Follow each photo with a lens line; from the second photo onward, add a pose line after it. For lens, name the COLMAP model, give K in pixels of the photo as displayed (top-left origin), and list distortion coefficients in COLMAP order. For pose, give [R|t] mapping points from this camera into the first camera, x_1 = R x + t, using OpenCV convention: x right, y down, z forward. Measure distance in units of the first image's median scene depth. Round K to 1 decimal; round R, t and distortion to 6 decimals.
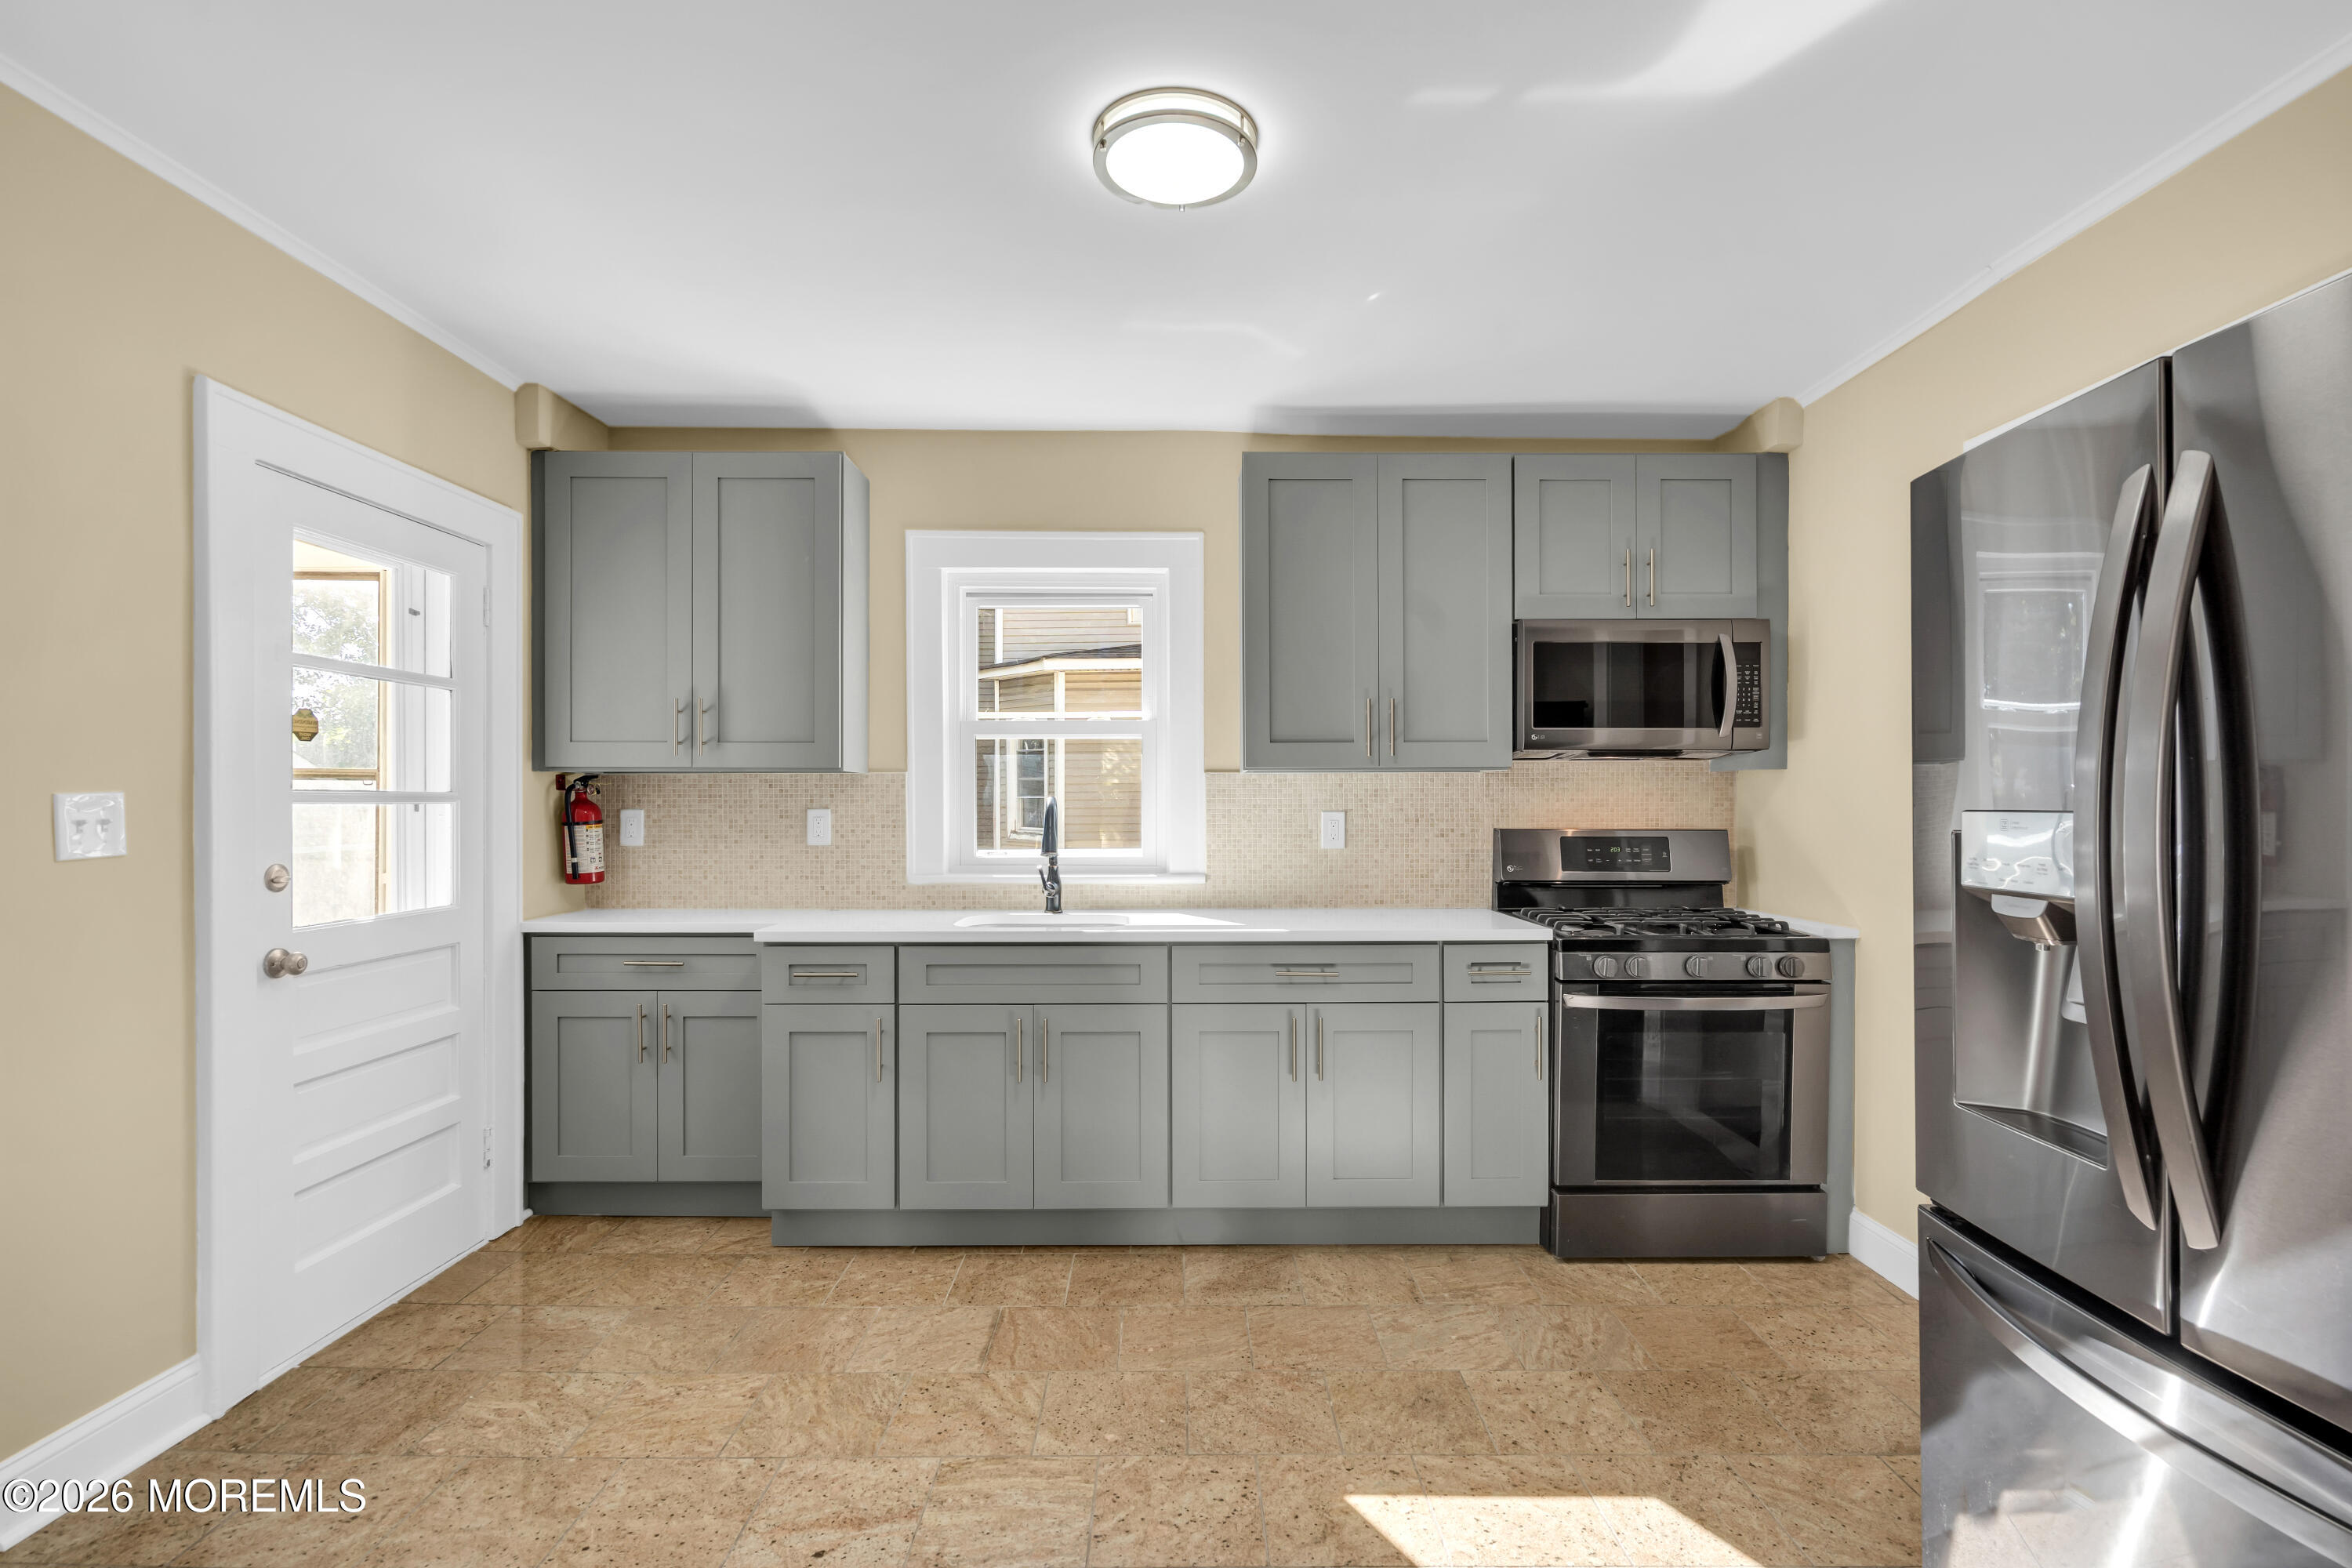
lens RADIAL K [[1060.5, 0, 1178.4], [0, 1060.5, 807.7], [0, 0, 1]] dist [-0.009537, 0.003086]
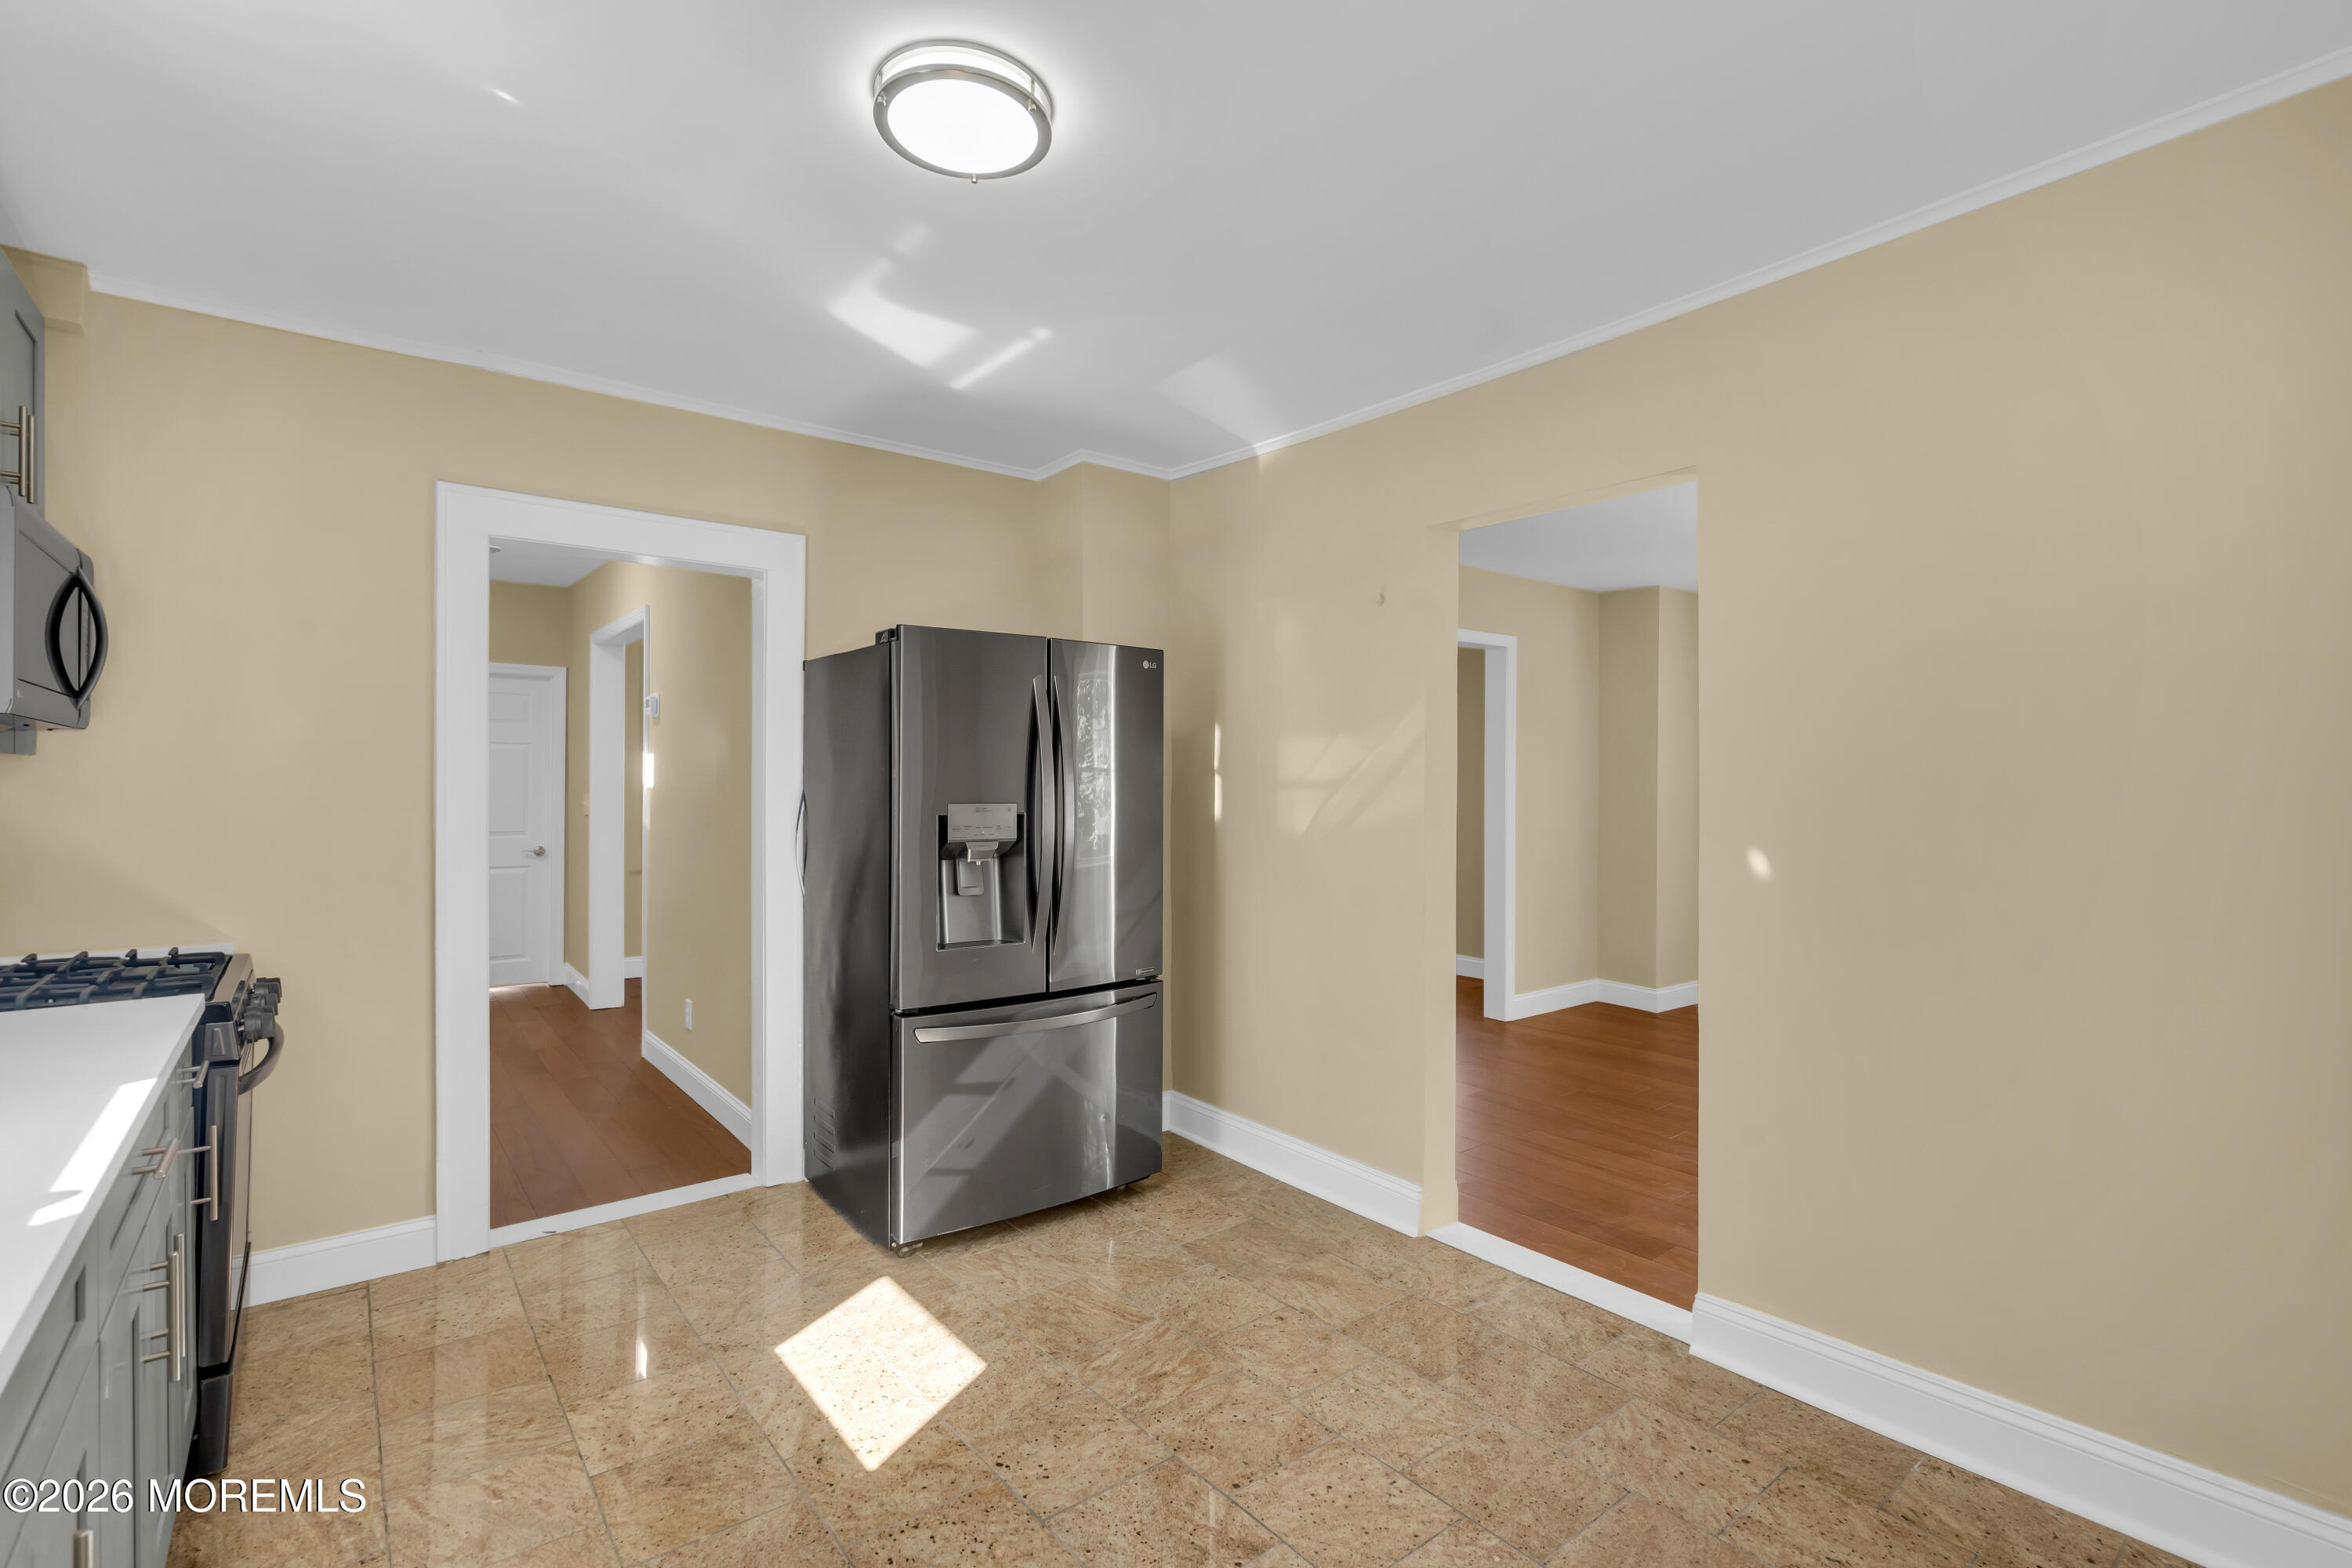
lens RADIAL K [[1060.5, 0, 1177.0], [0, 1060.5, 789.8], [0, 0, 1]] dist [-0.009537, 0.003086]
pose [[-0.620423, -0.005191, 0.784250, -0.549852], [0.001292, 0.999970, 0.007641, -0.019487], [-0.784266, 0.005754, -0.620397, 0.922540]]
